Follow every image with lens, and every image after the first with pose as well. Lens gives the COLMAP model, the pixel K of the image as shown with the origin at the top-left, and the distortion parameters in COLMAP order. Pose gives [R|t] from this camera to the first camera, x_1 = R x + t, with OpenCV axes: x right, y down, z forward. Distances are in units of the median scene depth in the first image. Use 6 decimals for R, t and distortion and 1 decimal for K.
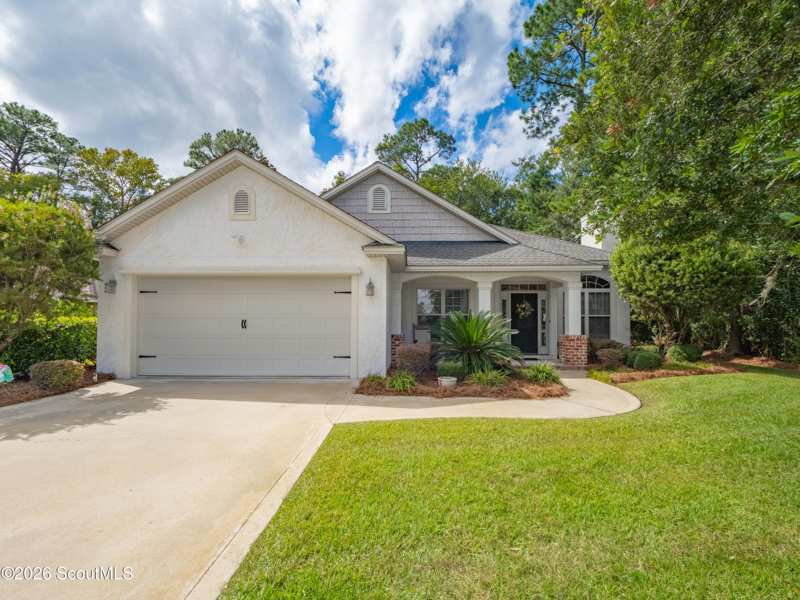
lens RADIAL K [[339.4, 0, 396.7], [0, 339.4, 318.3], [0, 0, 1]] dist [-0.000987, -0.000201]
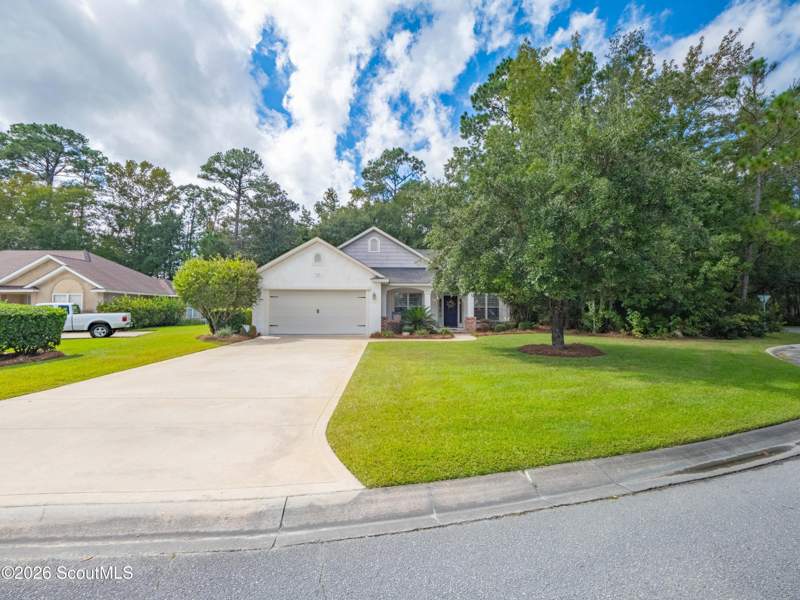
lens RADIAL K [[341.9, 0, 394.5], [0, 341.9, 301.2], [0, 0, 1]] dist [-0.006622, -0.000518]
pose [[0.998236, 0.001905, 0.059337, -0.051462], [-0.000969, 0.999875, -0.015794, -0.010288], [-0.059360, 0.015709, 0.998113, -0.894434]]
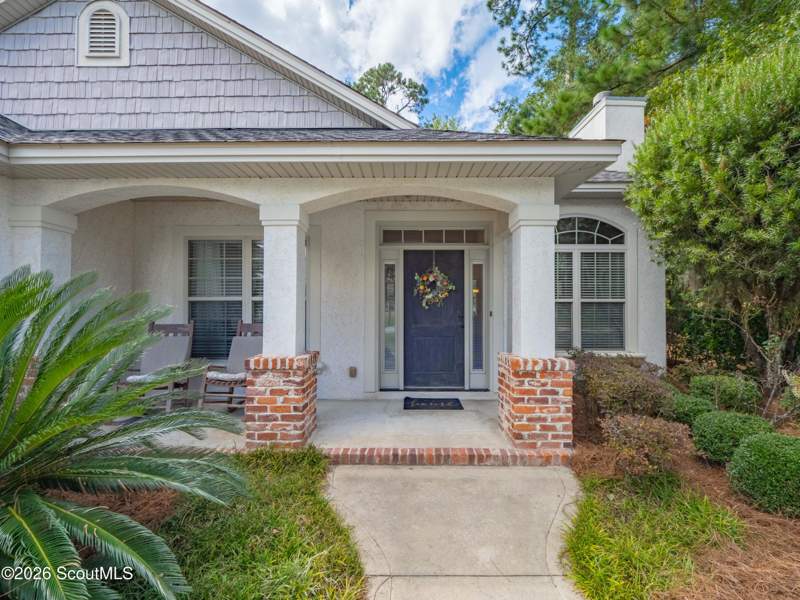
lens RADIAL K [[341.9, 0, 394.5], [0, 341.9, 301.2], [0, 0, 1]] dist [-0.006622, -0.000518]
pose [[0.999984, 0.001762, 0.005300, 0.323087], [-0.001774, 0.999996, 0.002363, -0.007817], [-0.005296, -0.002373, 0.999983, 0.558840]]
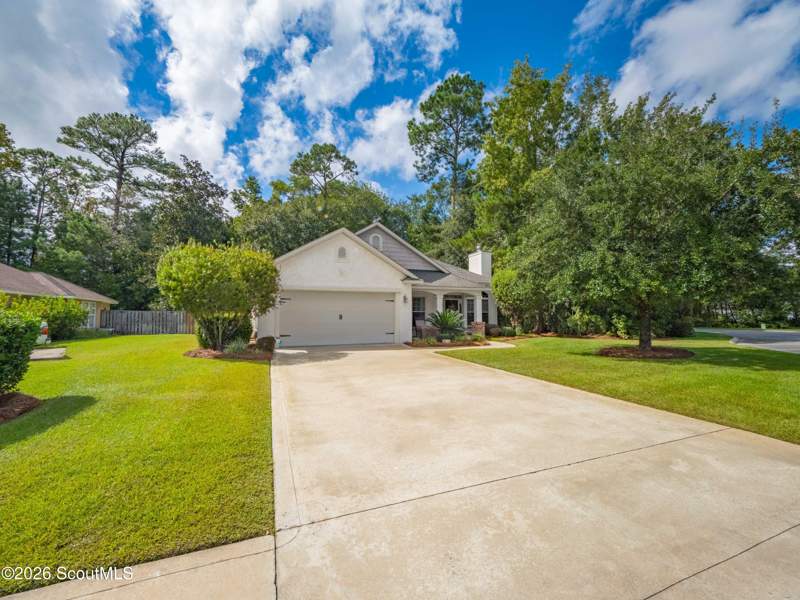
lens RADIAL K [[341.9, 0, 394.5], [0, 341.9, 301.2], [0, 0, 1]] dist [-0.006622, -0.000518]
pose [[0.923008, 0.012069, 0.384592, -0.615660], [0.001719, 0.999369, -0.035486, -0.002381], [-0.384777, 0.033415, 0.922404, -0.578454]]
